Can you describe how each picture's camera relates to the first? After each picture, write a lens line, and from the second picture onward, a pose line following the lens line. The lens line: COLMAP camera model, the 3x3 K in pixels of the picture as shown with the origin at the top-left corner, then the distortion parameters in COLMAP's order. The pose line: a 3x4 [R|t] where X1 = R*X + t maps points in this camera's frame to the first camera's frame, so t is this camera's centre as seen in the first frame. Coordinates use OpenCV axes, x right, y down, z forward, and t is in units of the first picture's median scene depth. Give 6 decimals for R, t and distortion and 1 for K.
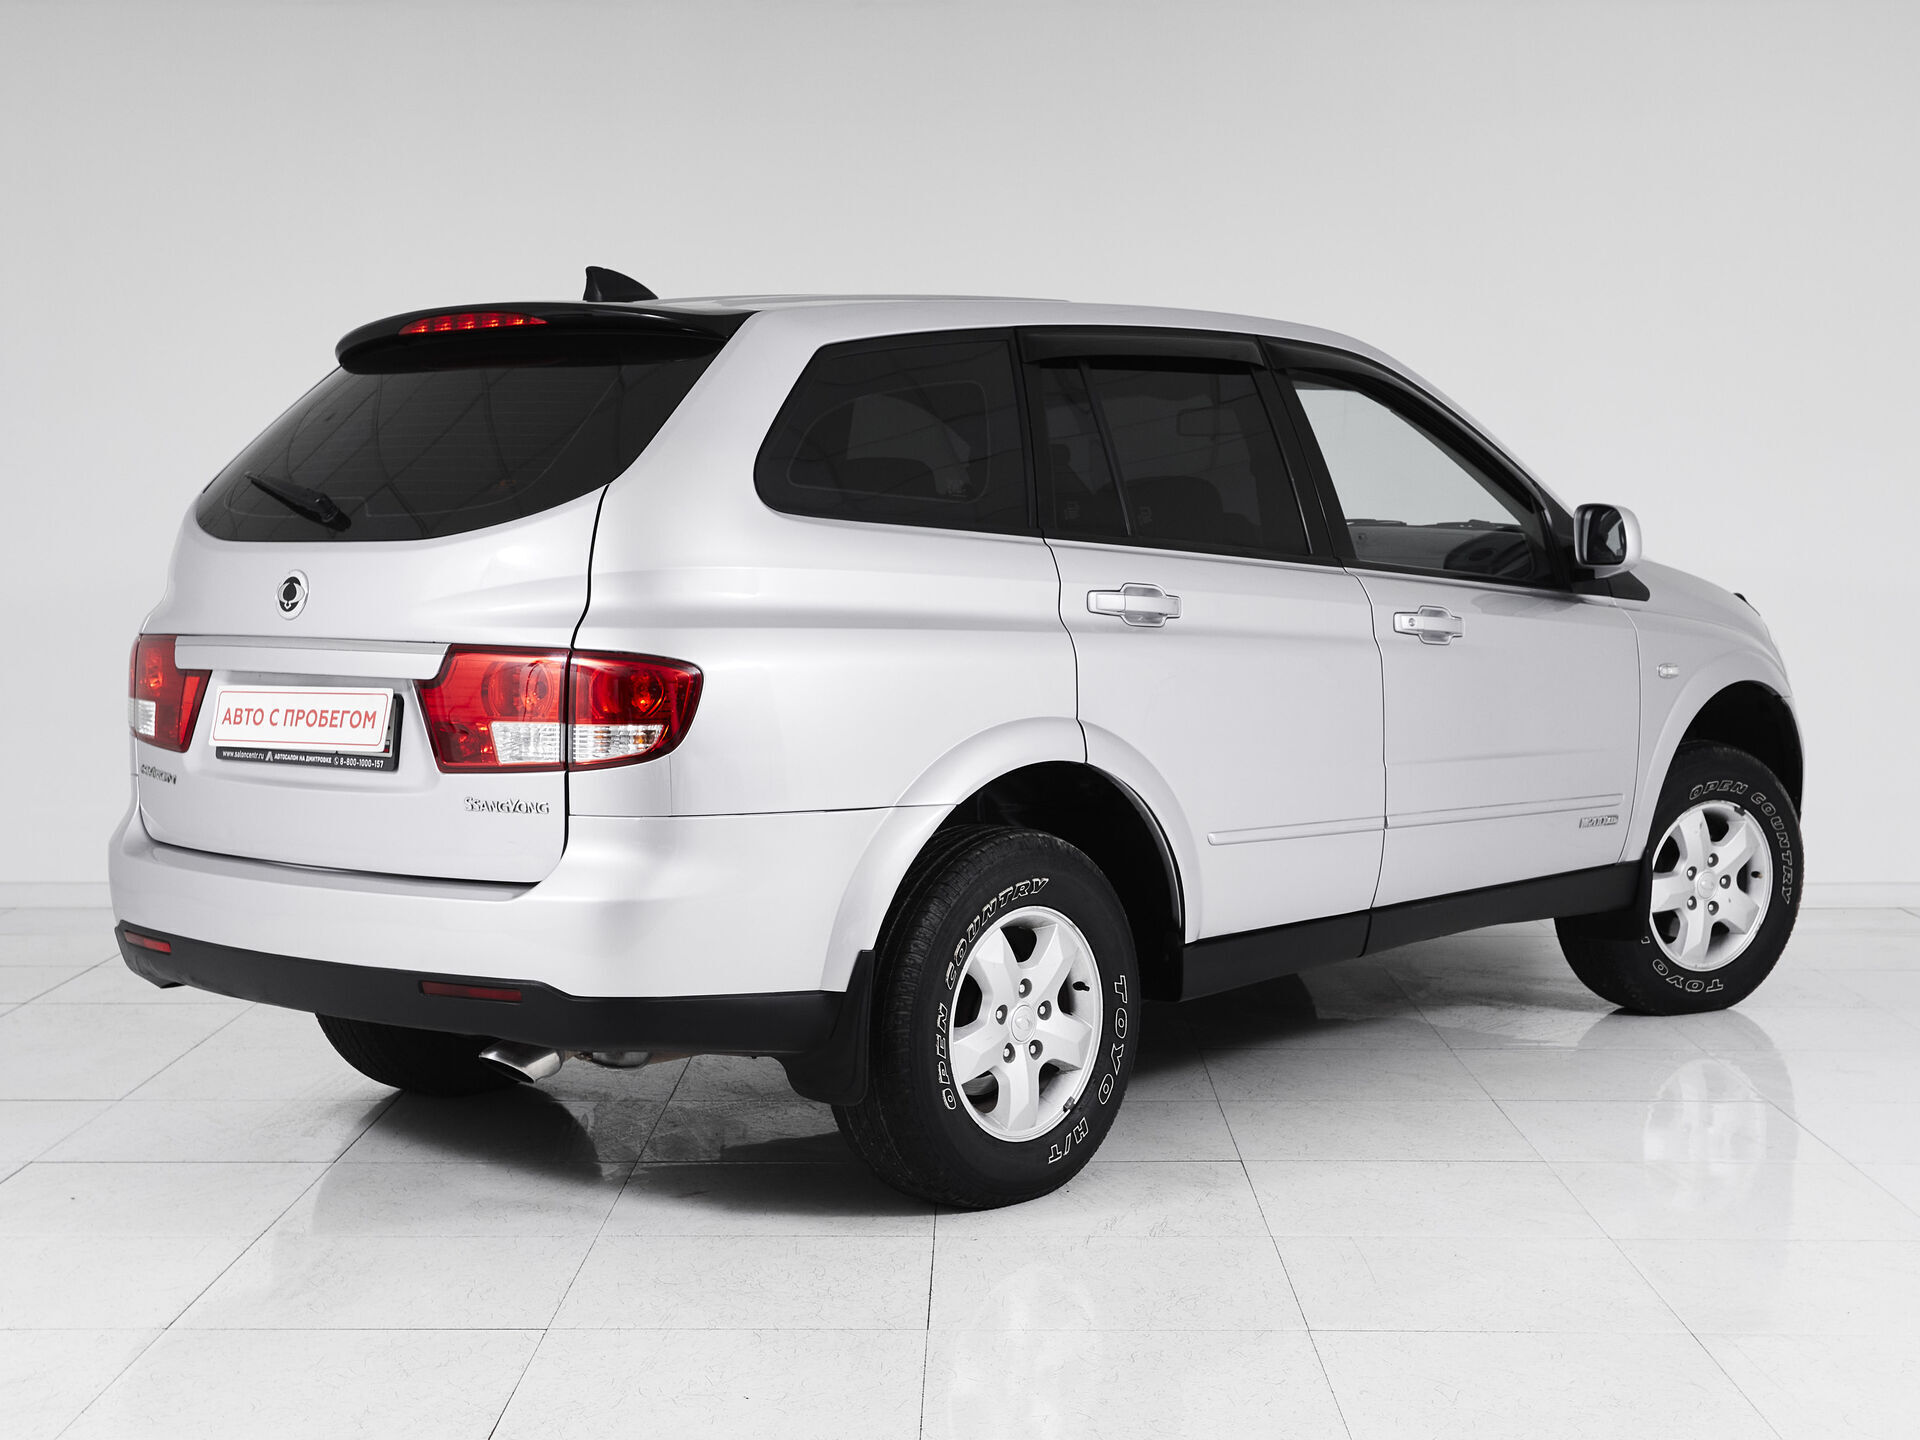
lens RADIAL K [[2110.3, 0, 960.0], [0, 2110.3, 720.0], [0, 0, 1]] dist [-0.006843, -0.015009]
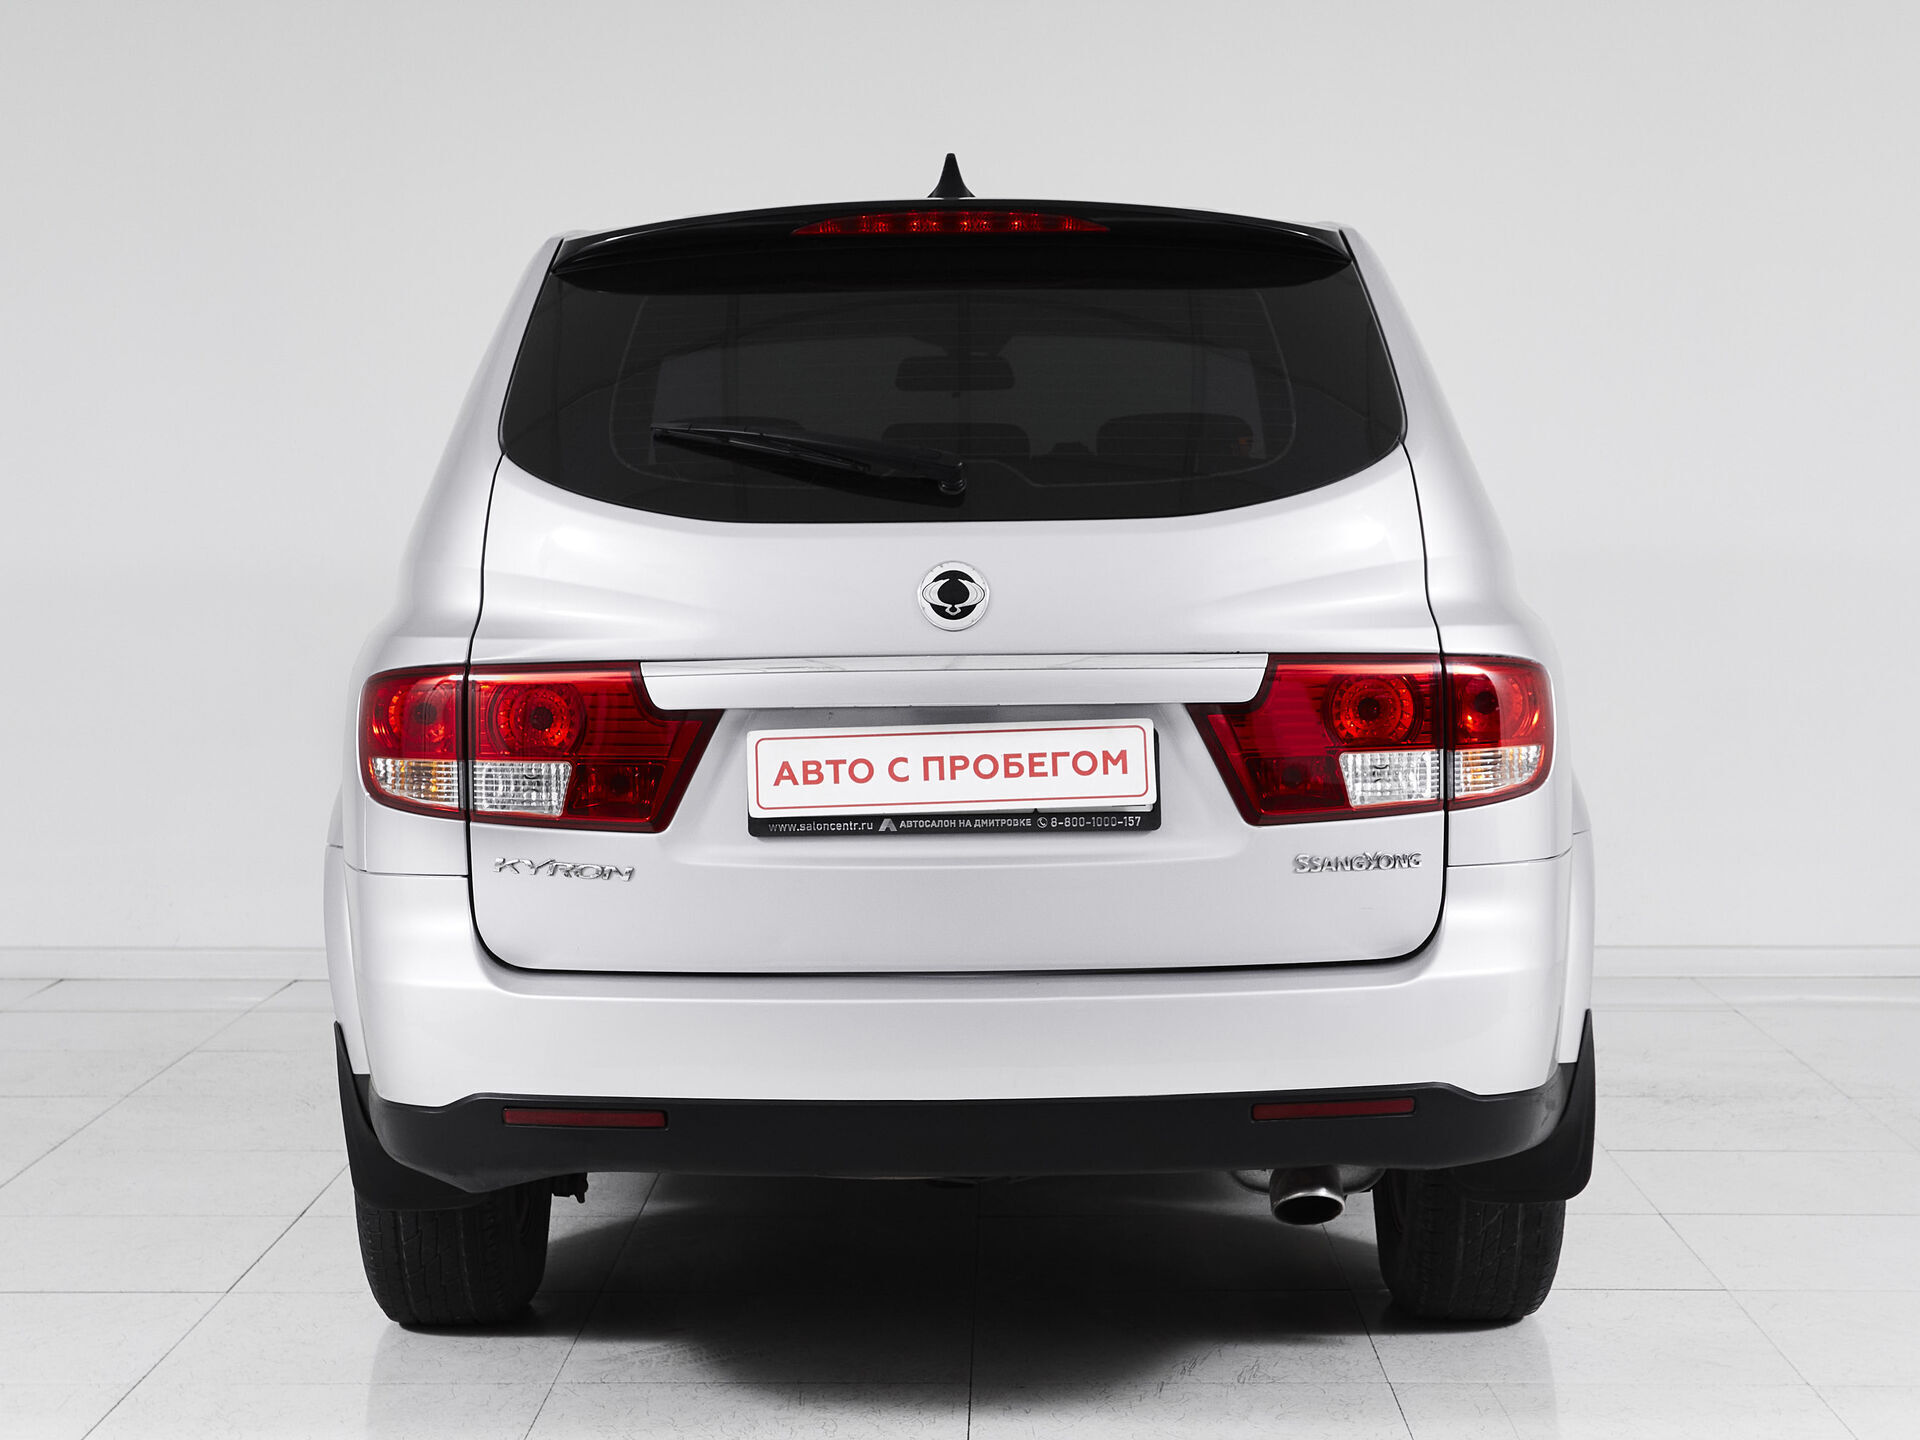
lens RADIAL K [[2110.3, 0, 960.0], [0, 2110.3, 720.0], [0, 0, 1]] dist [-0.006843, -0.015009]
pose [[0.876250, -0.058878, 0.478245, -0.654025], [0.055160, 0.998239, 0.021831, -0.032667], [-0.478689, 0.007250, 0.877955, 0.370013]]
